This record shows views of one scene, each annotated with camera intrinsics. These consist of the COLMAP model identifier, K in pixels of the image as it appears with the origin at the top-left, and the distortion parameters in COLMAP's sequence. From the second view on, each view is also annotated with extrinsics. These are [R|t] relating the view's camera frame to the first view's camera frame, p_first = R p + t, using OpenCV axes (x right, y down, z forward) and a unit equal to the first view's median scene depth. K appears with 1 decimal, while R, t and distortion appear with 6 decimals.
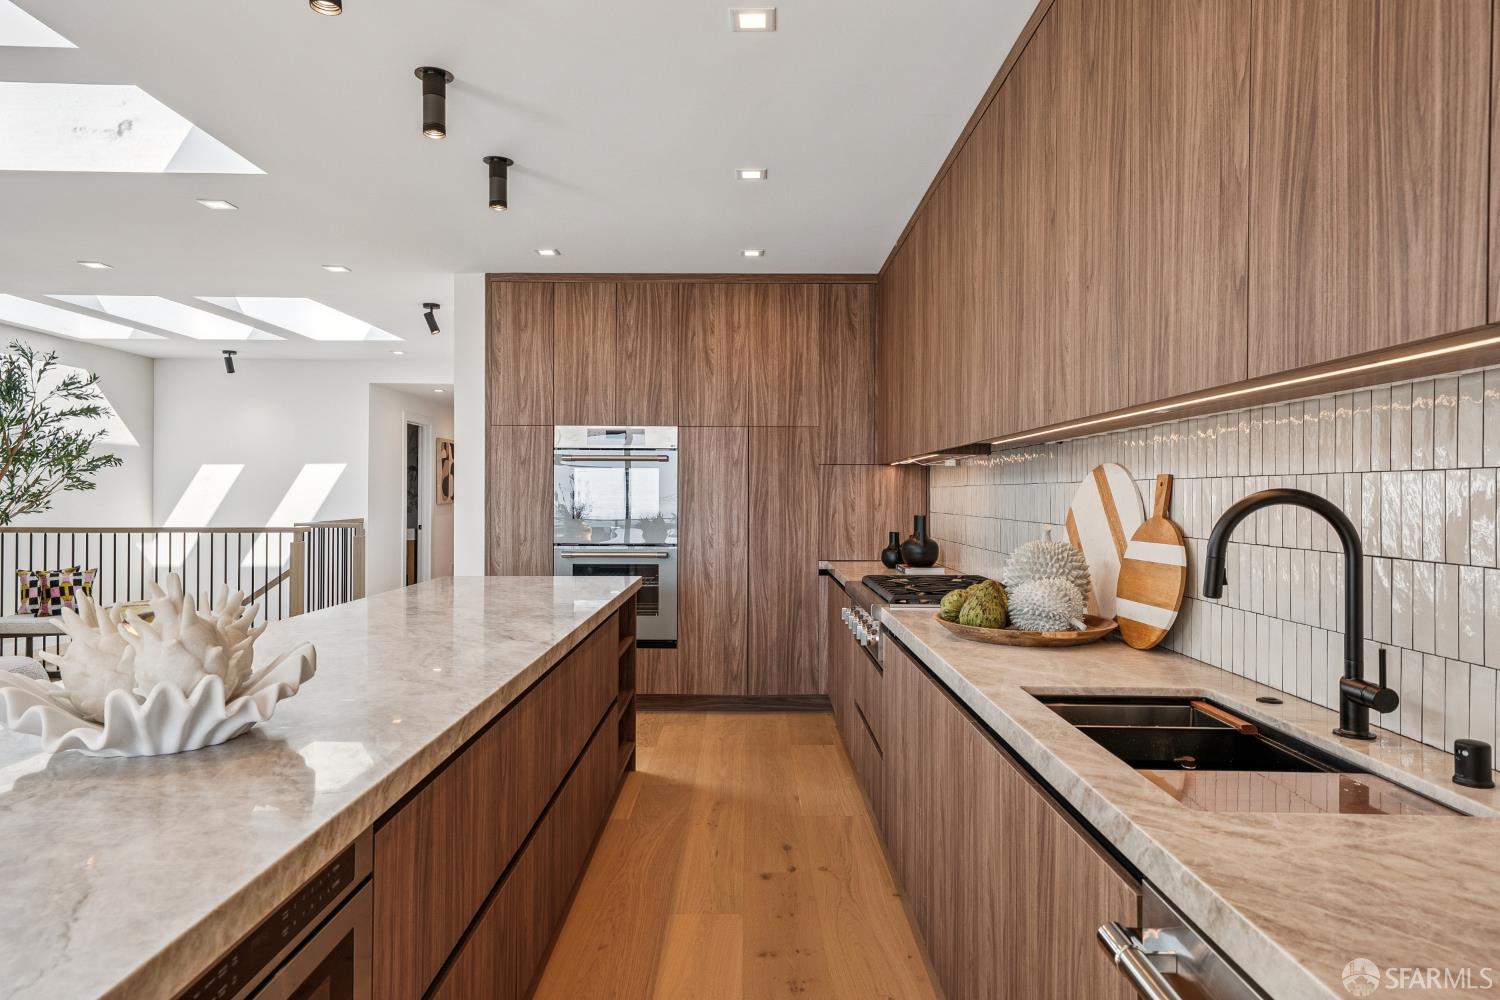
lens RADIAL K [[920.0, 0, 749.4], [0, 920.0, 493.2], [0, 0, 1]] dist [0.025502, -0.000535]
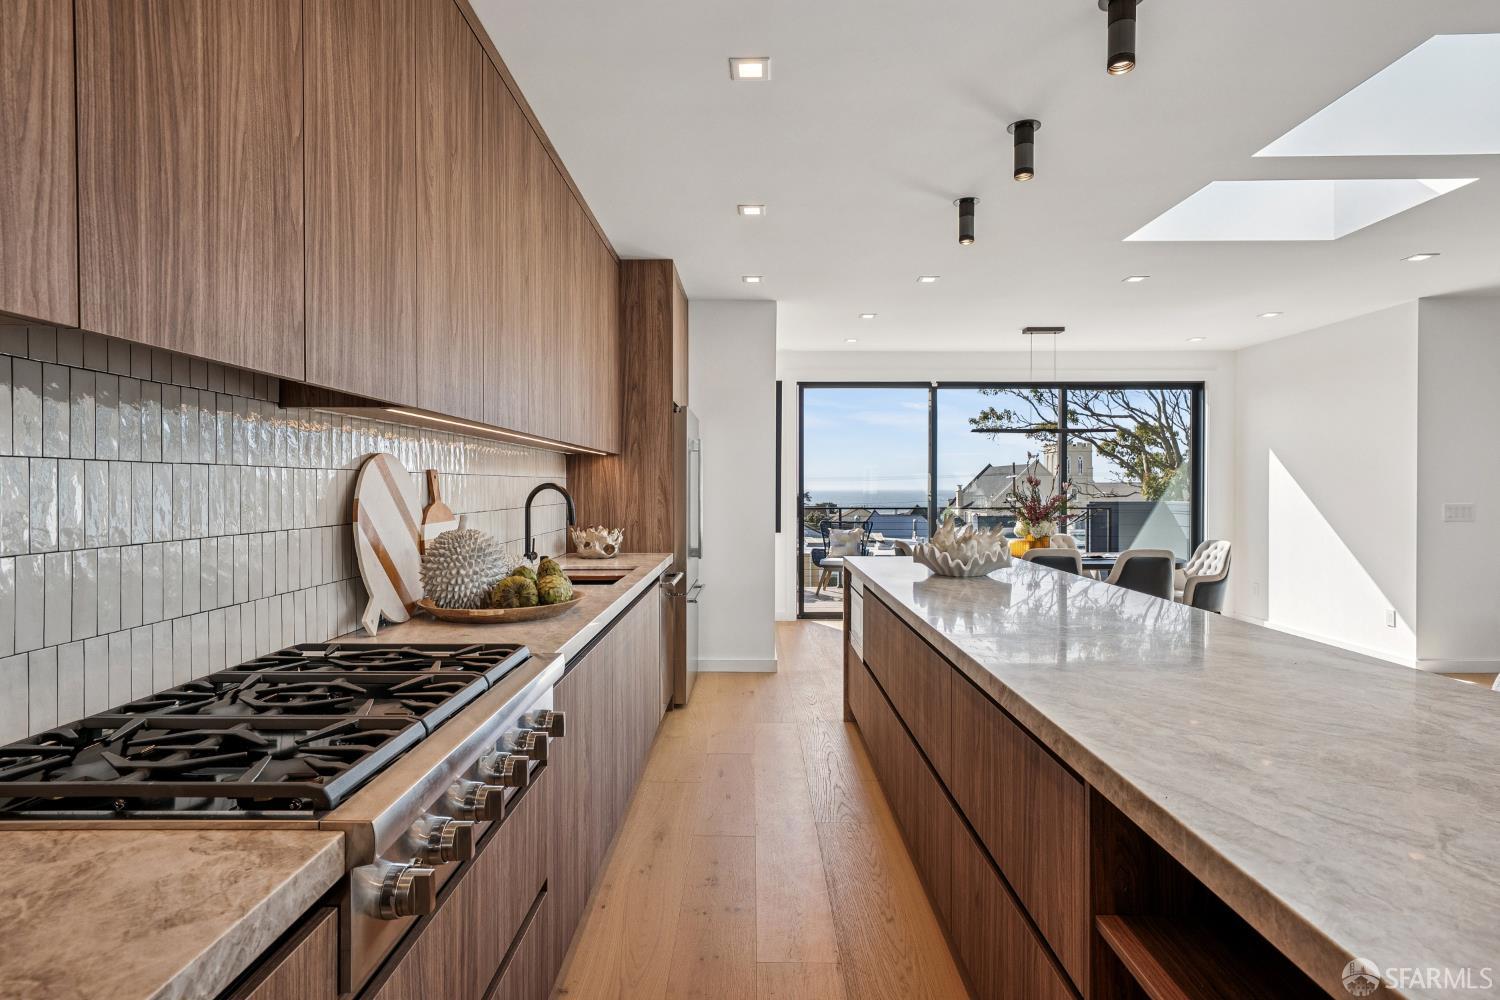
lens RADIAL K [[767.8, 0, 746.7], [0, 767.8, 495.5], [0, 0, 1]] dist [0.001509, 0.000376]
pose [[-0.999947, -0.004684, 0.009173, -0.000755], [-0.004568, 0.999911, 0.012530, 0.000193], [-0.009230, 0.012488, -0.999879, 0.909416]]
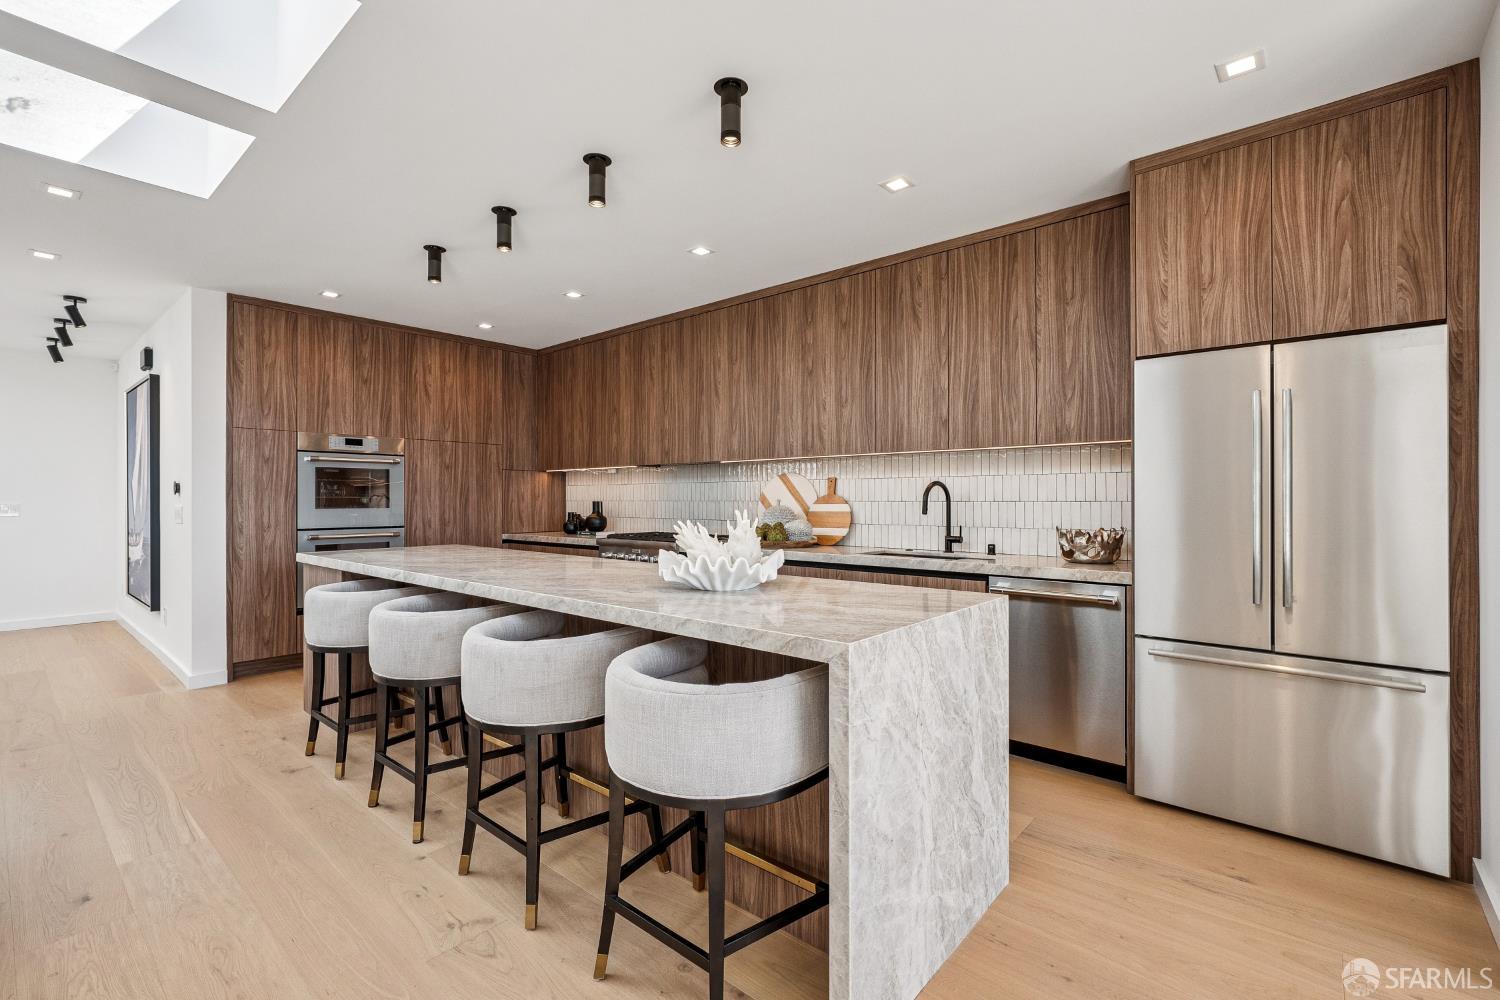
lens RADIAL K [[666.9, 0, 749.6], [0, 666.9, 495.1], [0, 0, 1]] dist [-0.007489, 0.004313]
pose [[0.653250, -0.000137, 0.757142, -0.485295], [0.003228, 0.999991, -0.002604, 0.014320], [-0.757135, 0.004146, 0.653245, -0.018131]]
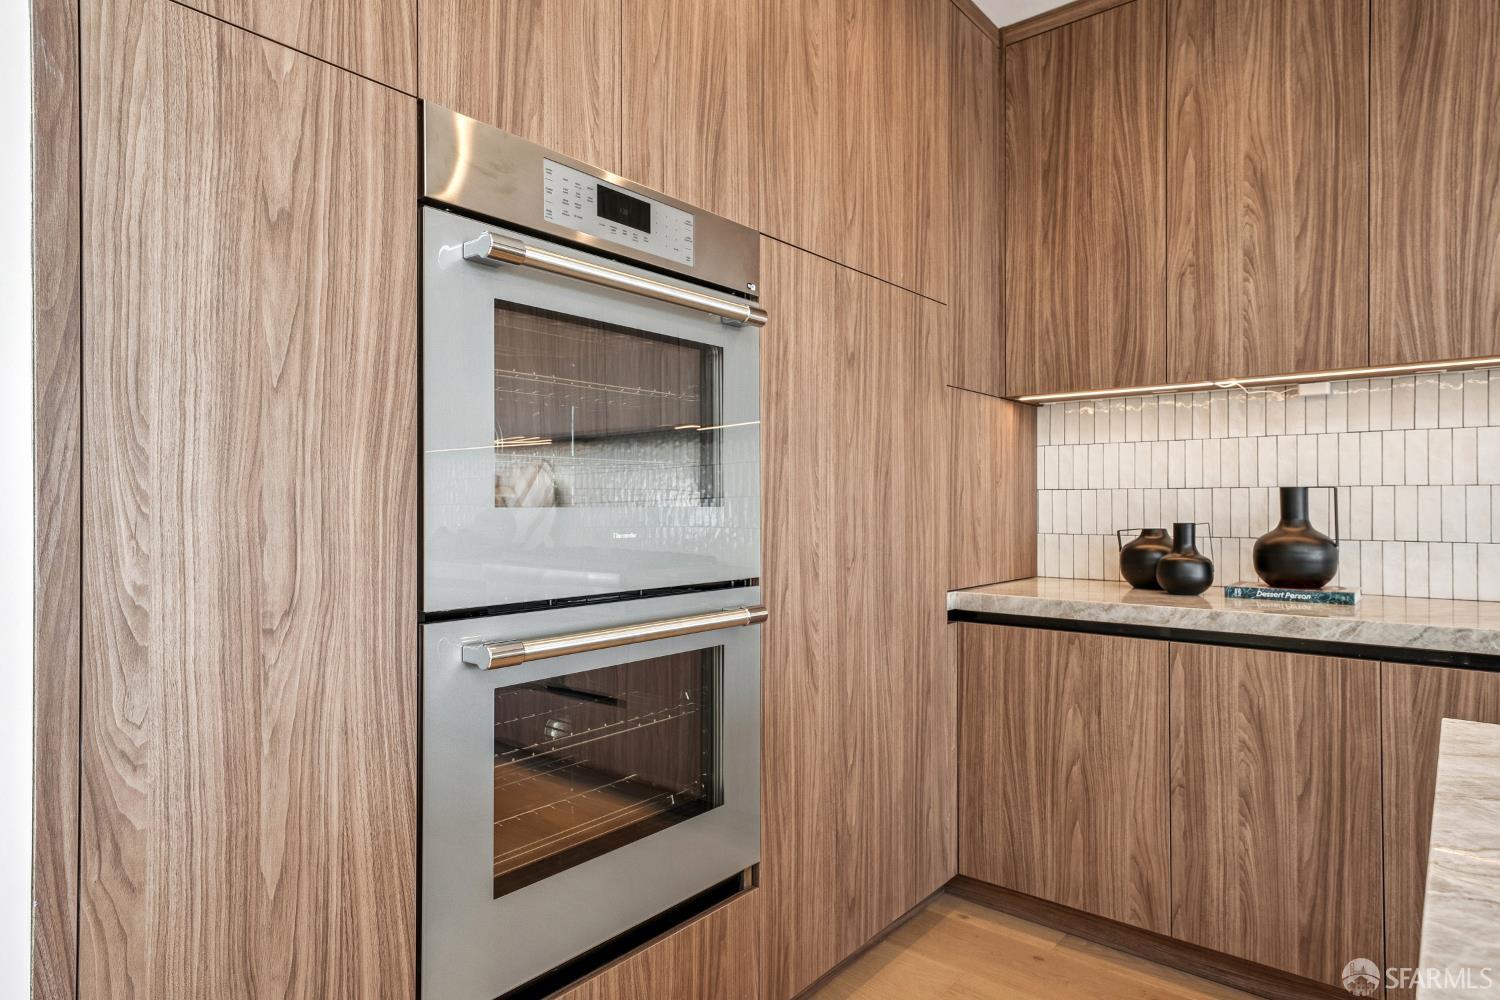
lens RADIAL K [[863.6, 0, 747.0], [0, 863.6, 498.9], [0, 0, 1]] dist [0.014242, 0.001551]
pose [[0.632459, -0.000231, 0.774594, -0.328080], [0.001858, 0.999998, -0.001219, 0.026513], [-0.774592, 0.002210, 0.632457, 0.801958]]
